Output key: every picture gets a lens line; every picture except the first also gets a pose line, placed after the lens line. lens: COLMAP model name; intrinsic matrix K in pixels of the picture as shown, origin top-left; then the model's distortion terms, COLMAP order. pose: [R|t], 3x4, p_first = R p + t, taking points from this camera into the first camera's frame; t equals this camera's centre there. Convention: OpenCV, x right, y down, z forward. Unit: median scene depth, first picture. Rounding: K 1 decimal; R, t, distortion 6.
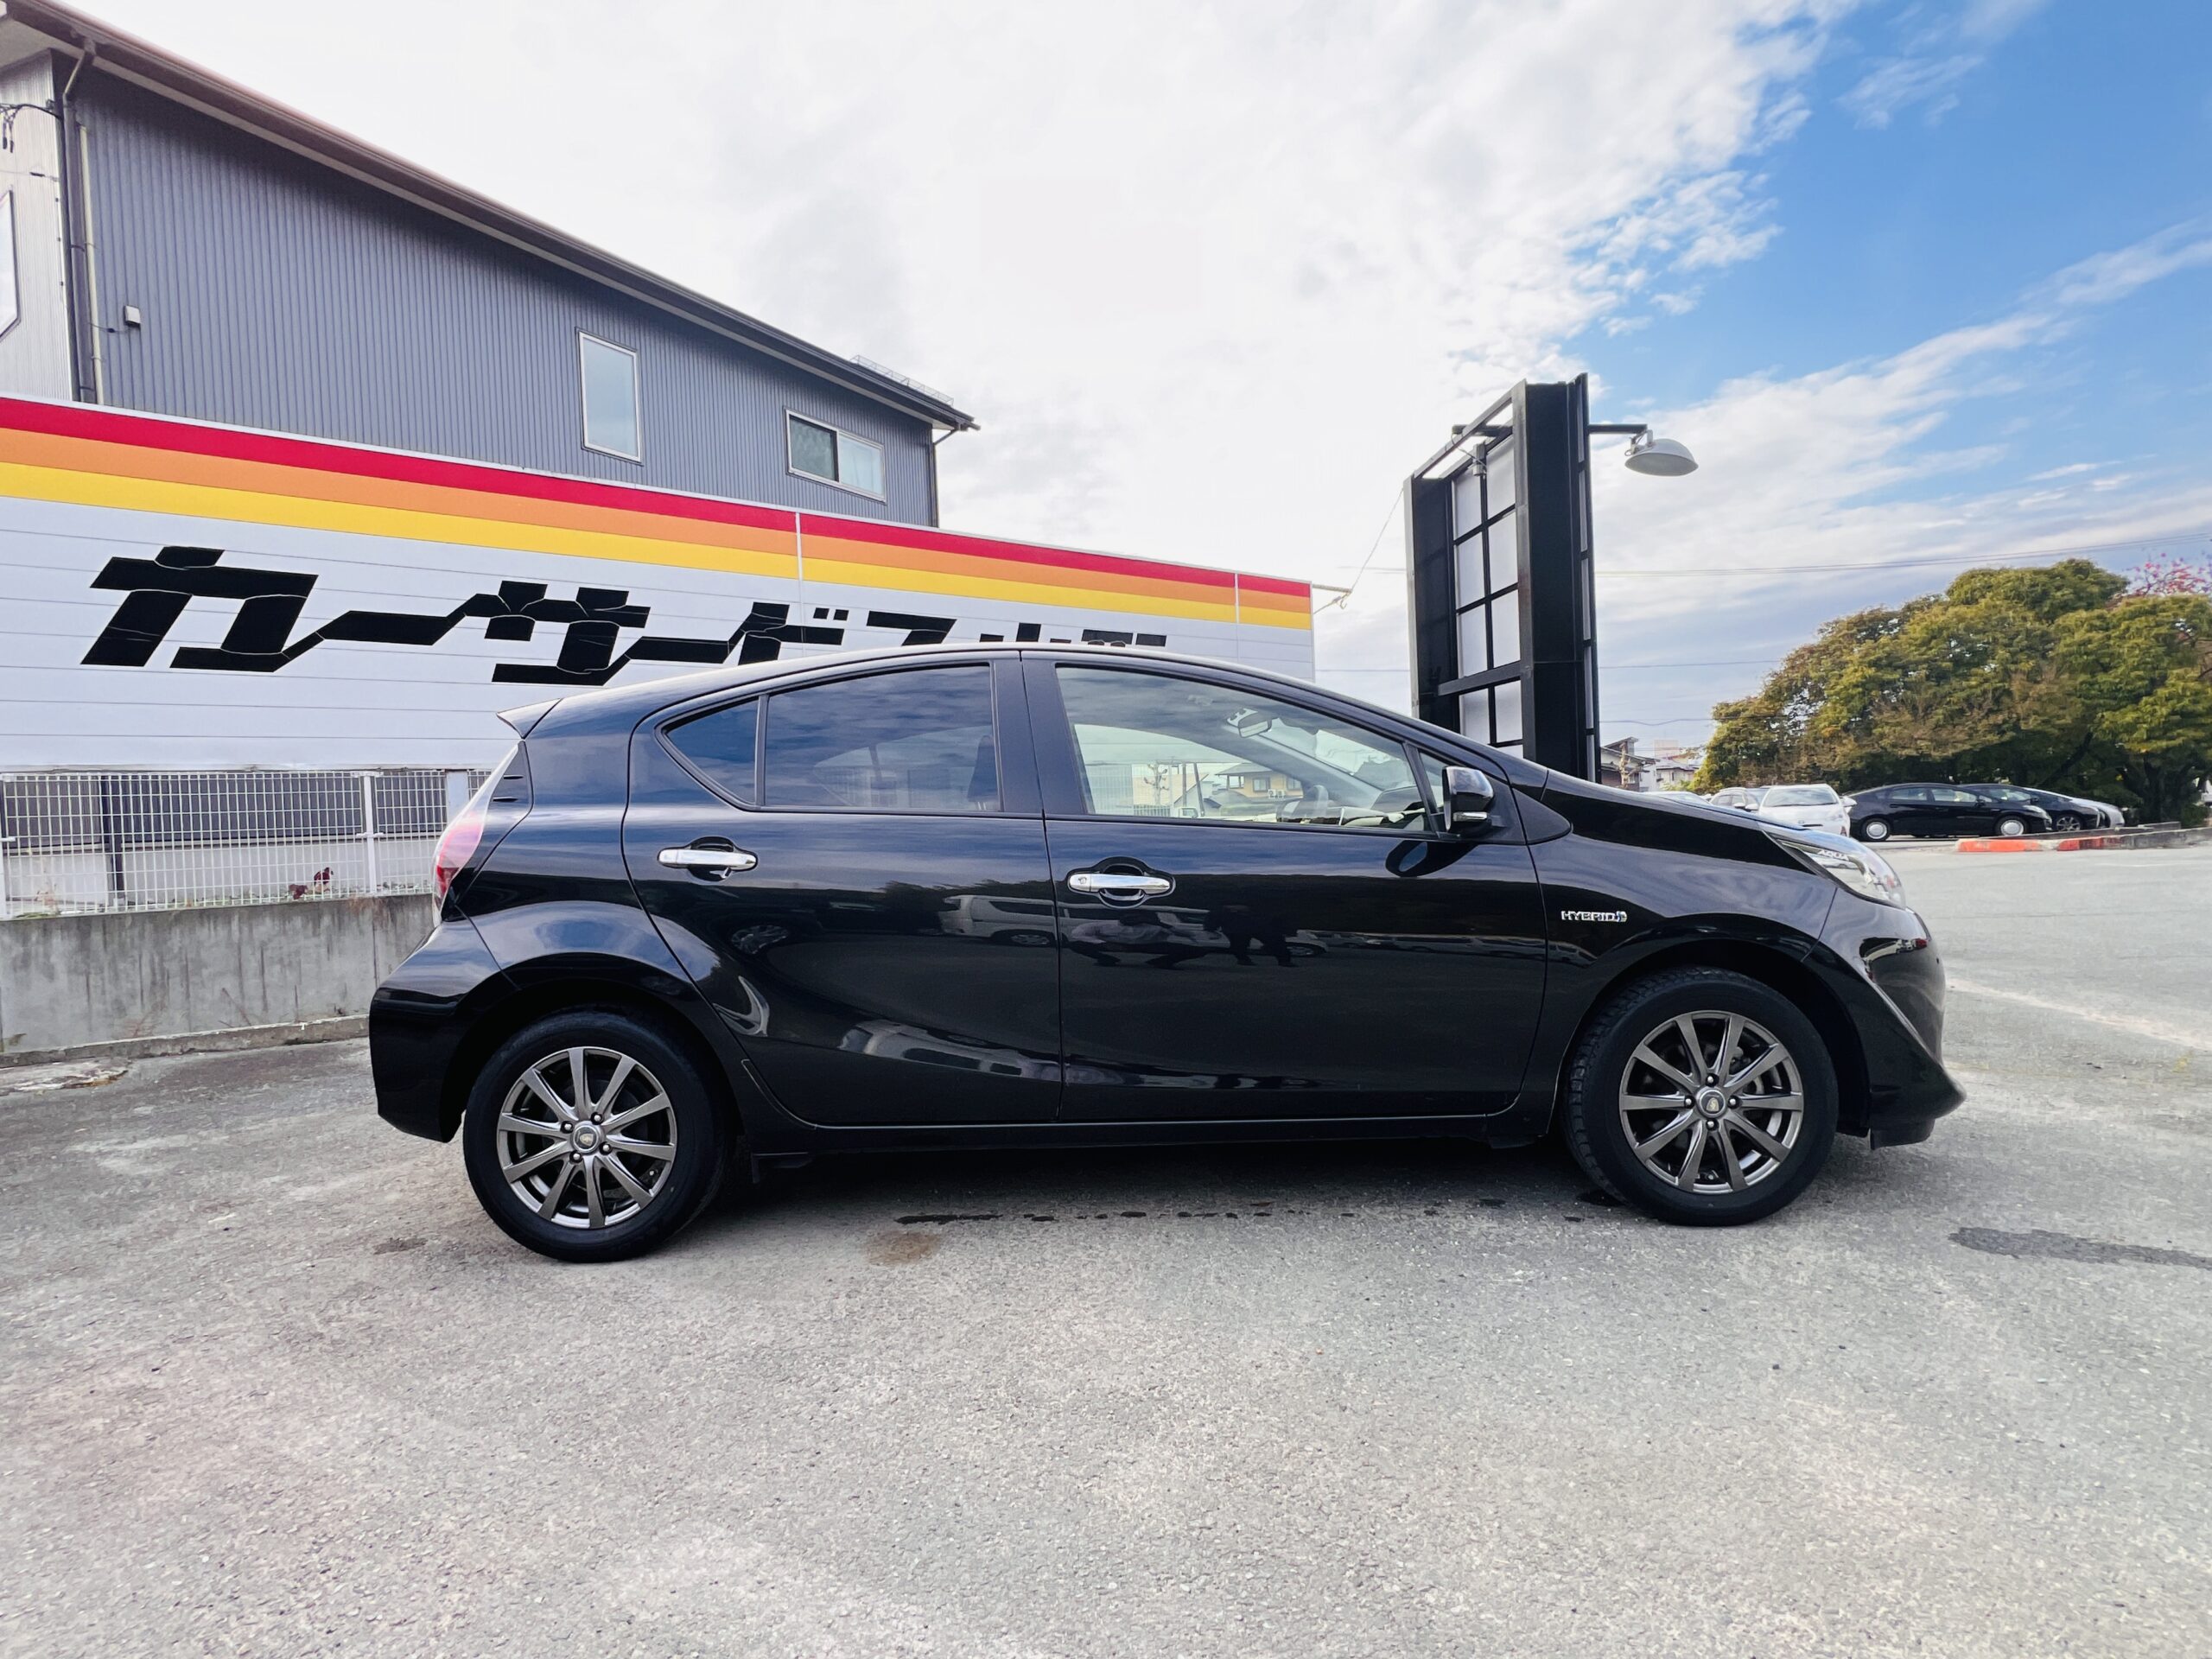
lens RADIAL K [[1039.2, 0, 1106.0], [0, 1039.2, 829.5], [0, 0, 1]] dist [-0.001271, -0.000603]
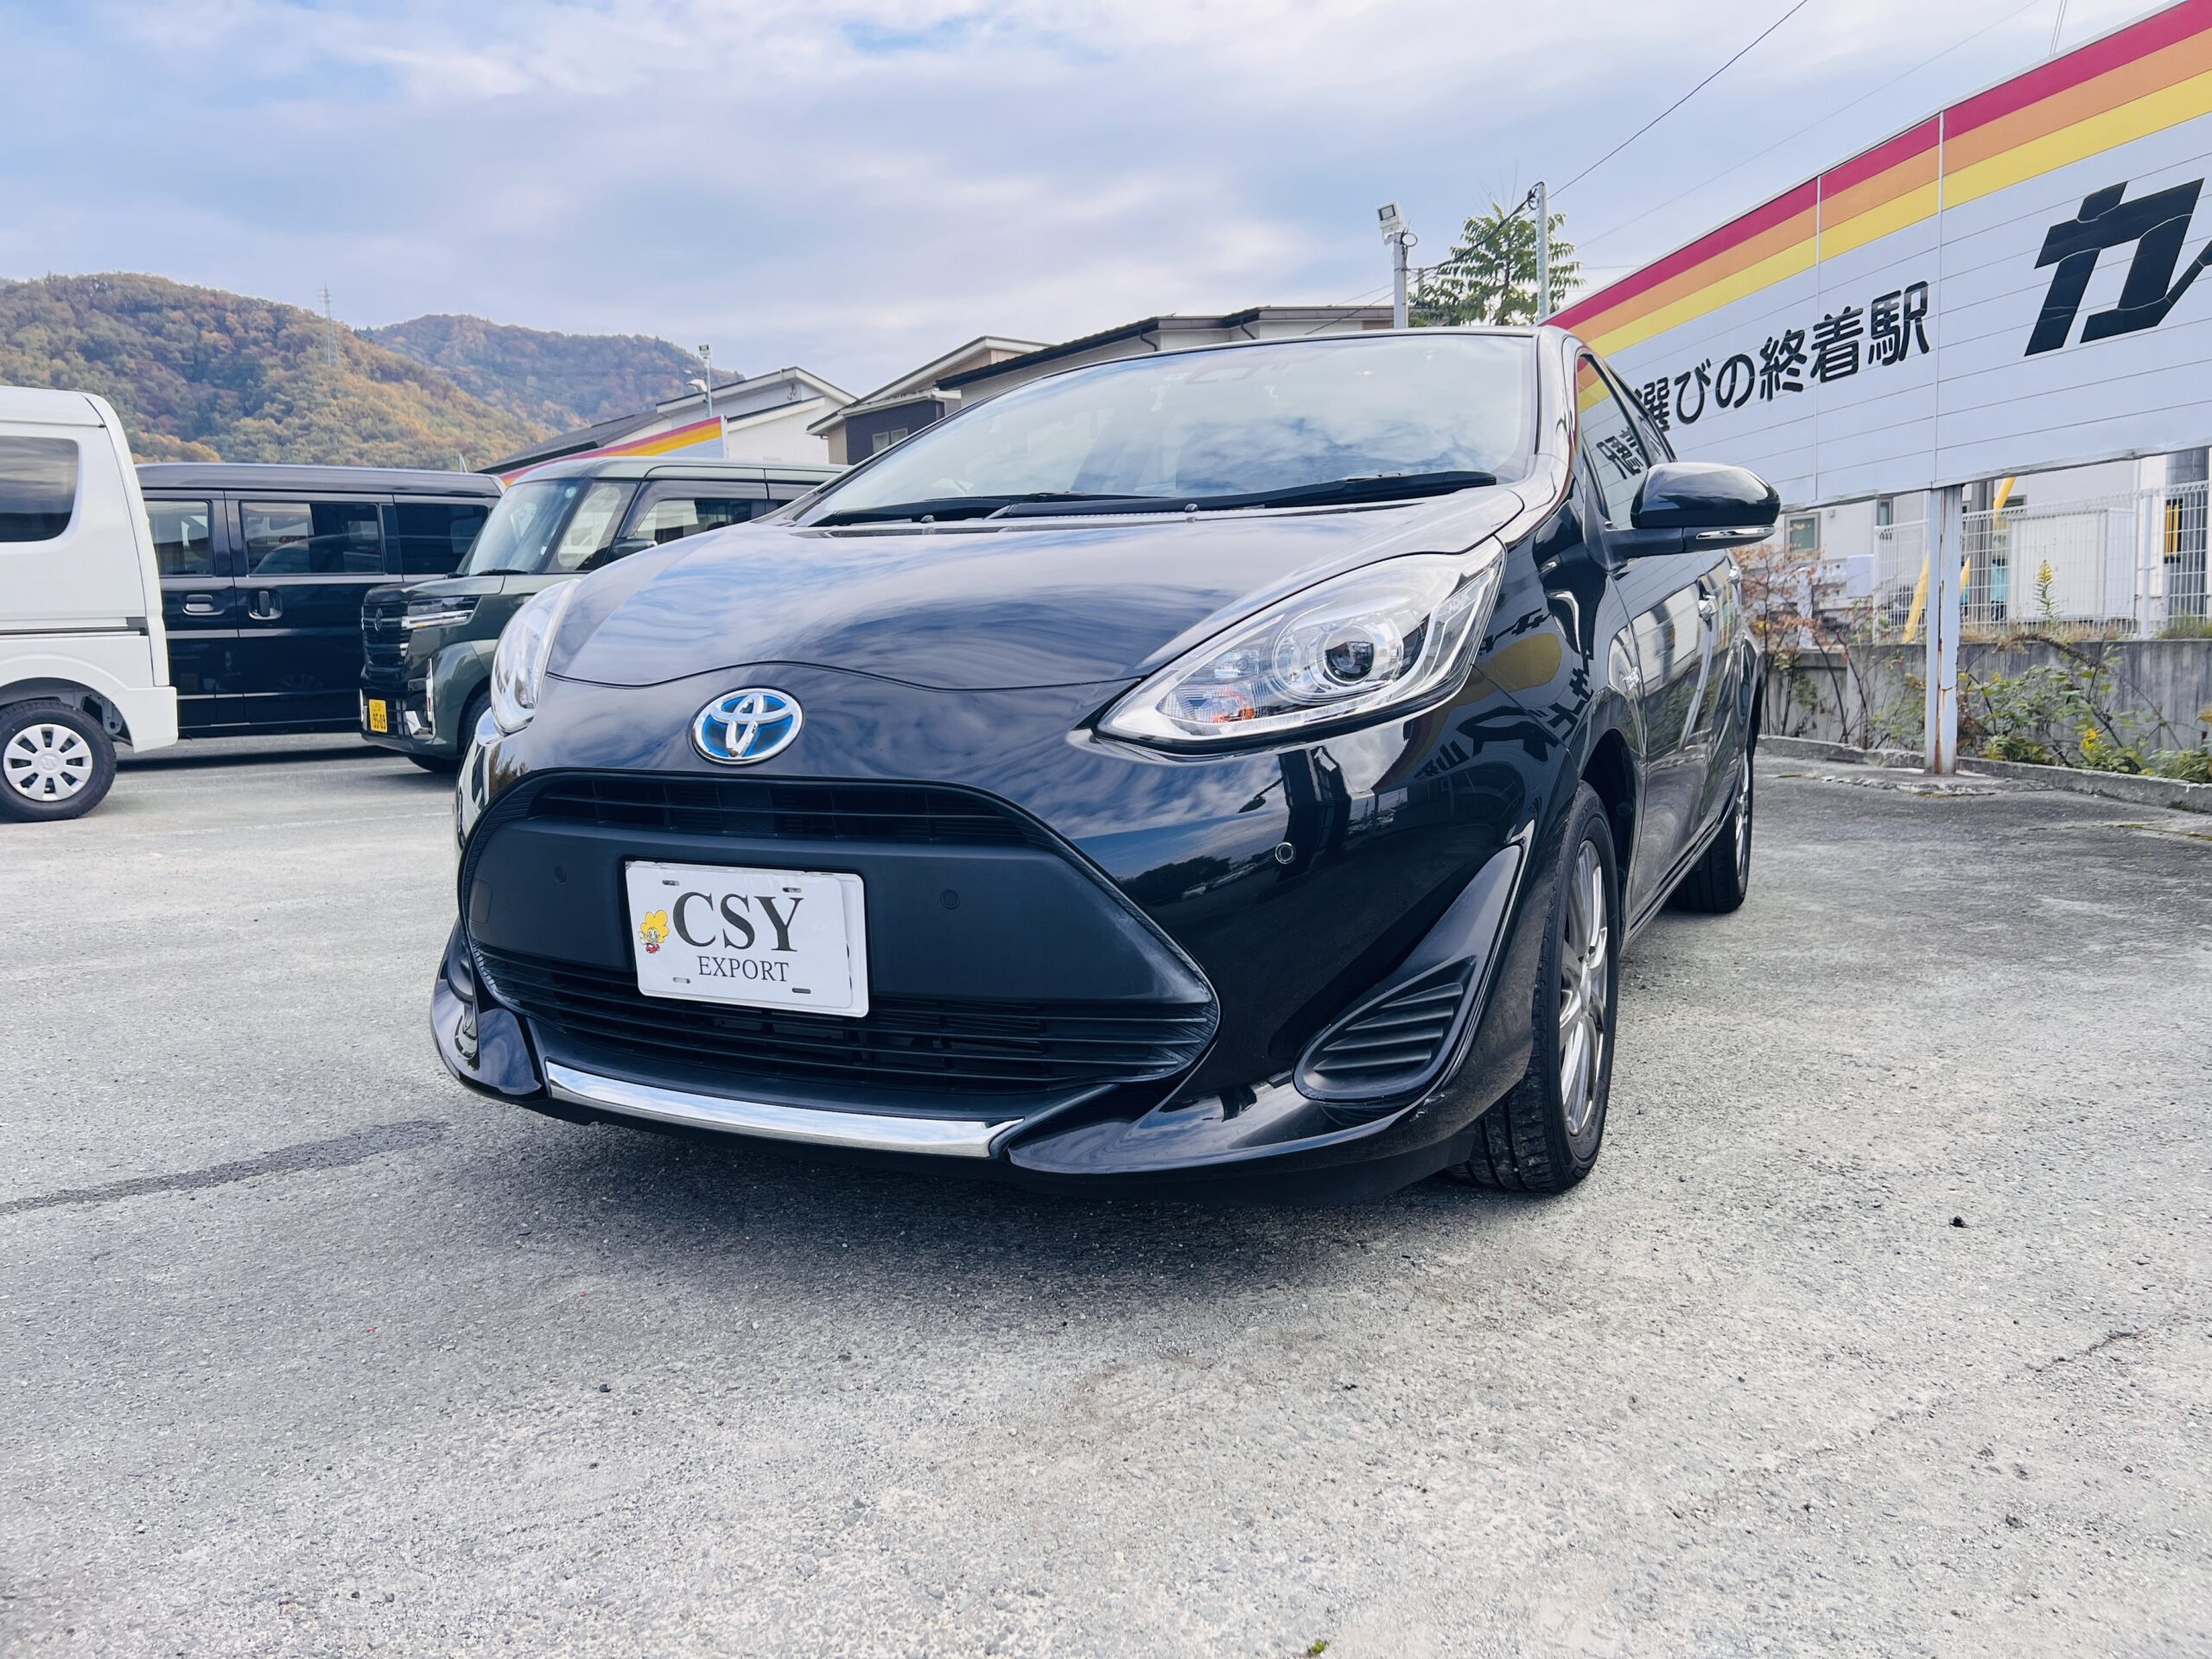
lens RADIAL K [[1662.3, 0, 1115.5], [0, 1662.3, 831.7], [0, 0, 1]] dist [0.050064, -0.055494]
pose [[-0.413466, 0.151794, -0.897778, 0.617771], [0.033960, 0.987891, 0.151390, 0.004988], [0.909886, 0.032106, -0.413614, 0.715399]]
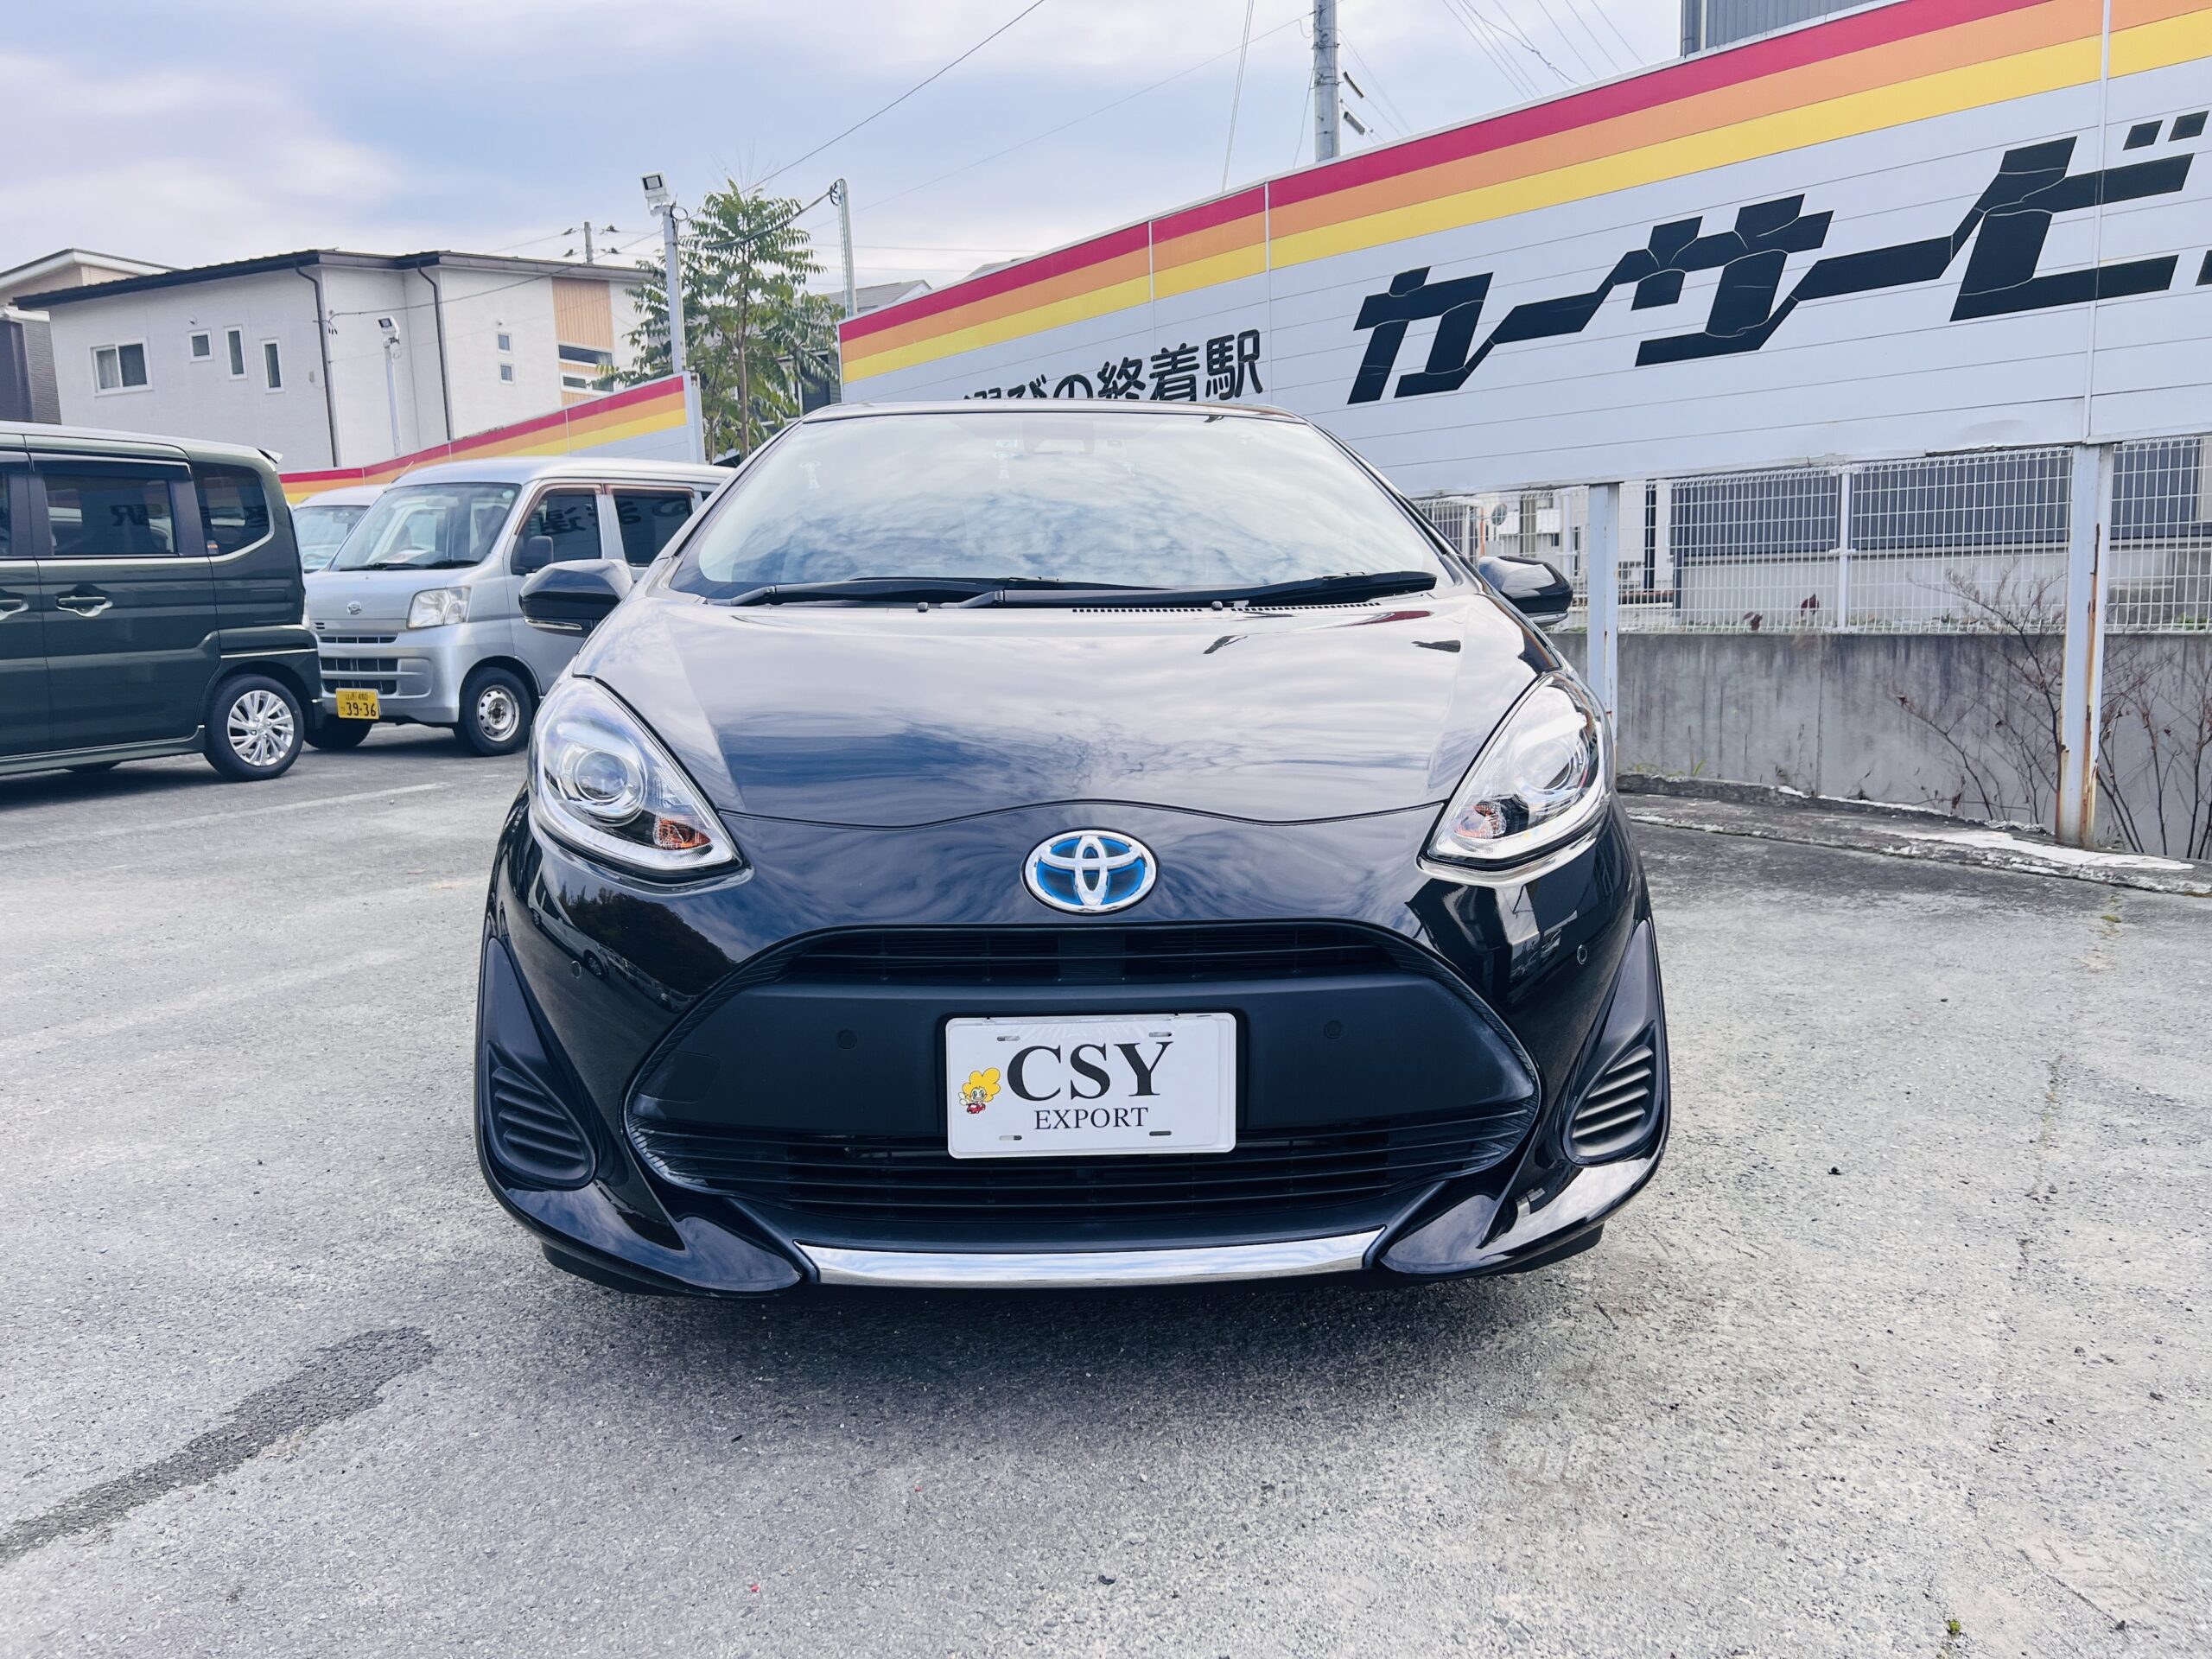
lens RADIAL K [[1662.3, 0, 1115.5], [0, 1662.3, 831.7], [0, 0, 1]] dist [0.050064, -0.055494]
pose [[0.066055, 0.182645, -0.980958, 0.660089], [0.011551, 0.982899, 0.183784, -0.033014], [0.997749, -0.023471, 0.062816, 0.504071]]
